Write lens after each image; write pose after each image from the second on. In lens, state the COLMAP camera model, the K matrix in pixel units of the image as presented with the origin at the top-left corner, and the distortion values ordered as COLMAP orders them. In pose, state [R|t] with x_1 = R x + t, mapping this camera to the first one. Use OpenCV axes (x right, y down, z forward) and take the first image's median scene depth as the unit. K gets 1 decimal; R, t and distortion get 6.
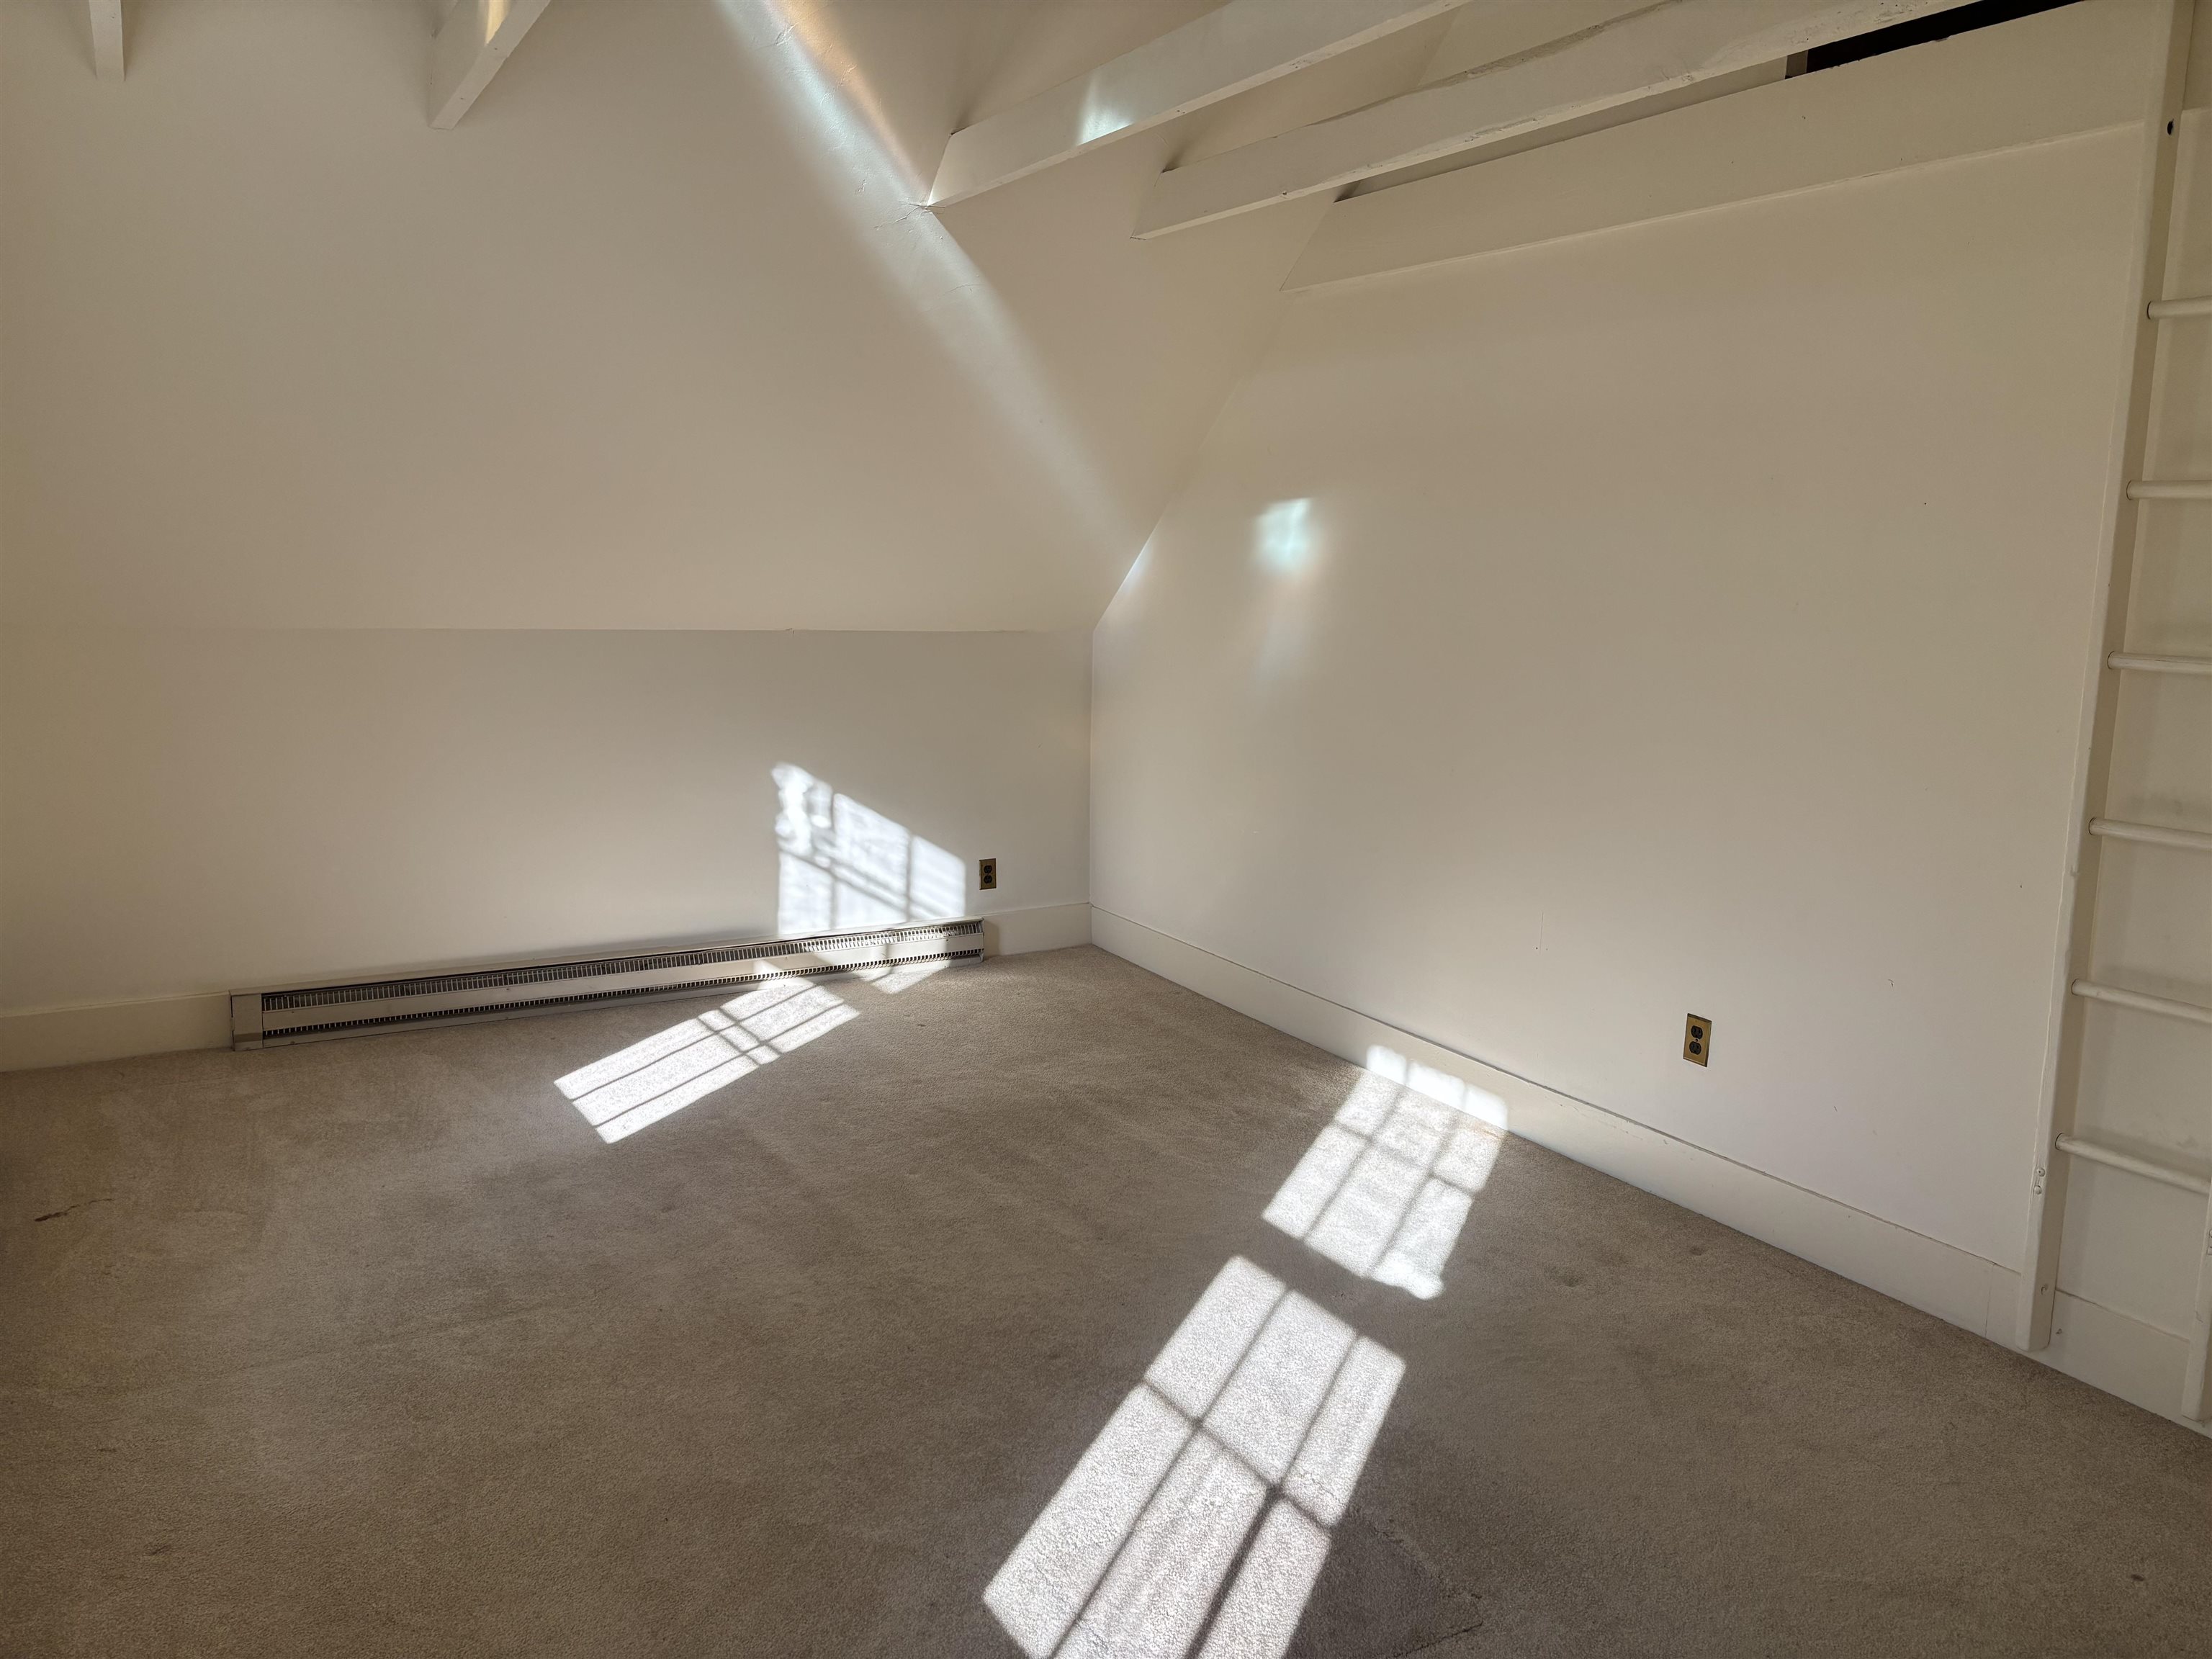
lens RADIAL K [[1676.5, 0, 1107.0], [0, 1676.5, 846.4], [0, 0, 1]] dist [0.089565, -0.016679]
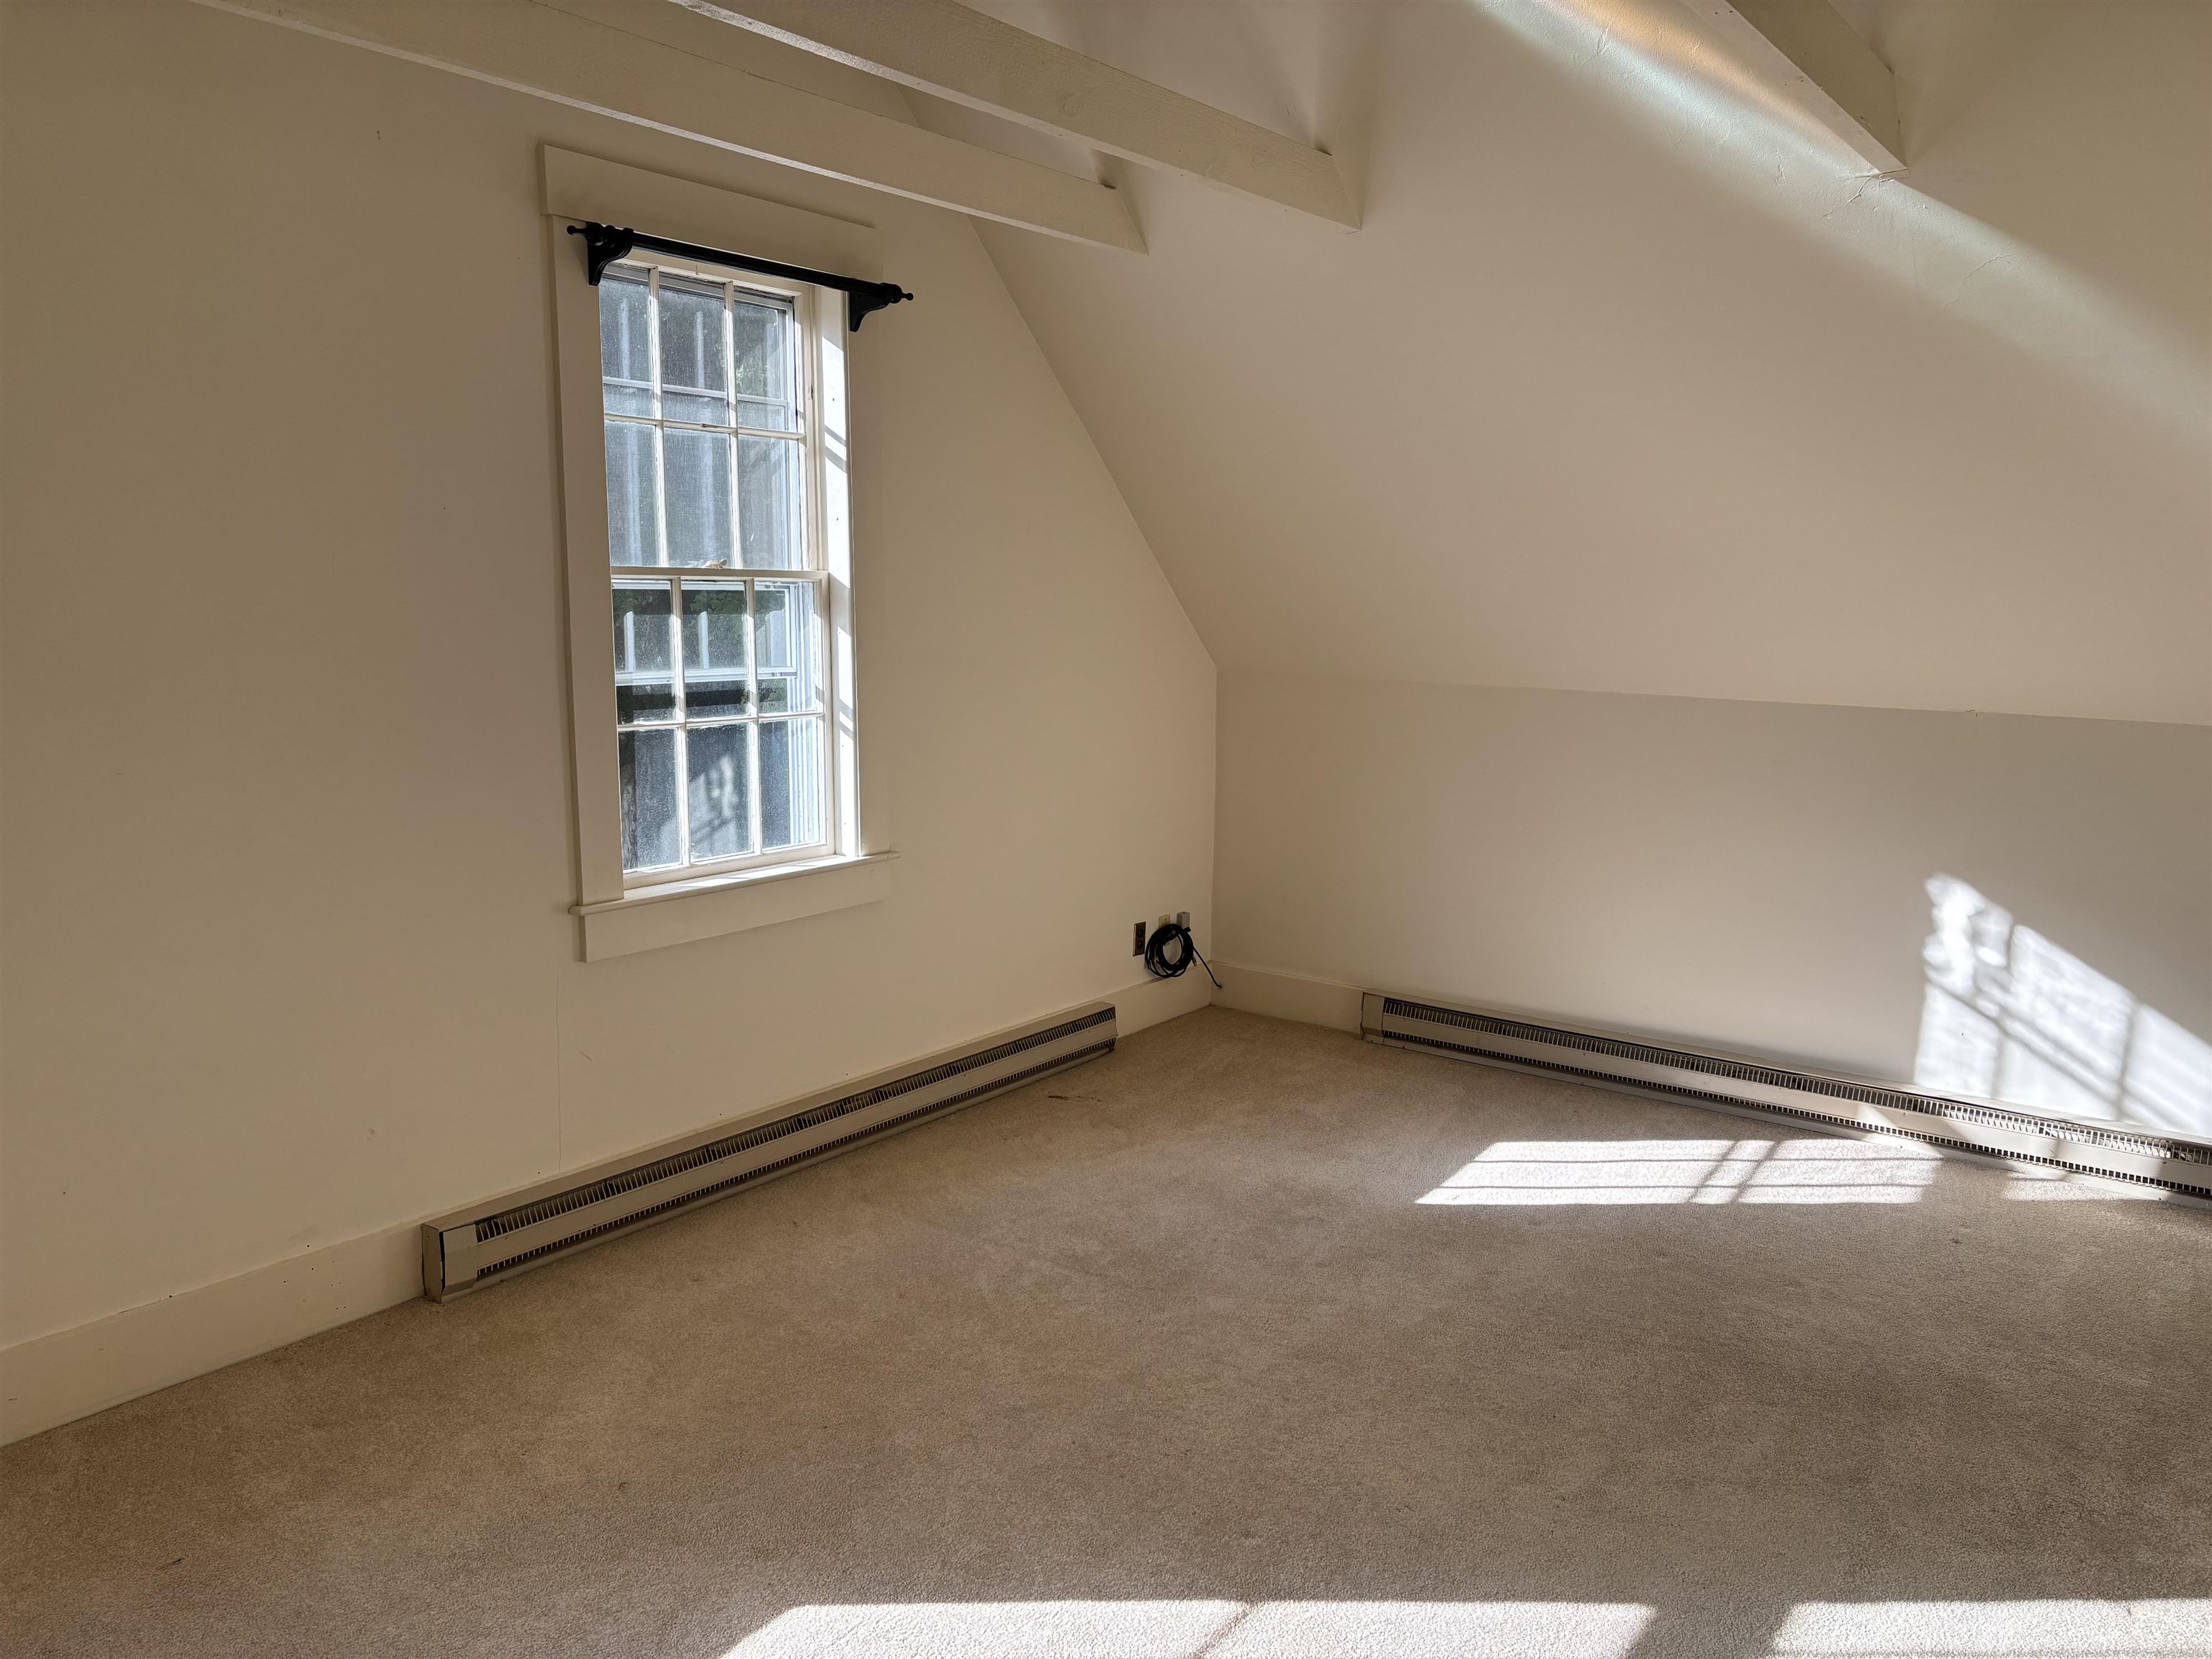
lens RADIAL K [[1676.5, 0, 1110.9], [0, 1676.5, 820.6], [0, 0, 1]] dist [0.089565, -0.016679]
pose [[0.408683, 0.115793, -0.905301, 0.374452], [-0.167758, 0.984549, 0.050198, -0.048206], [0.897126, 0.131357, 0.421793, 0.291838]]
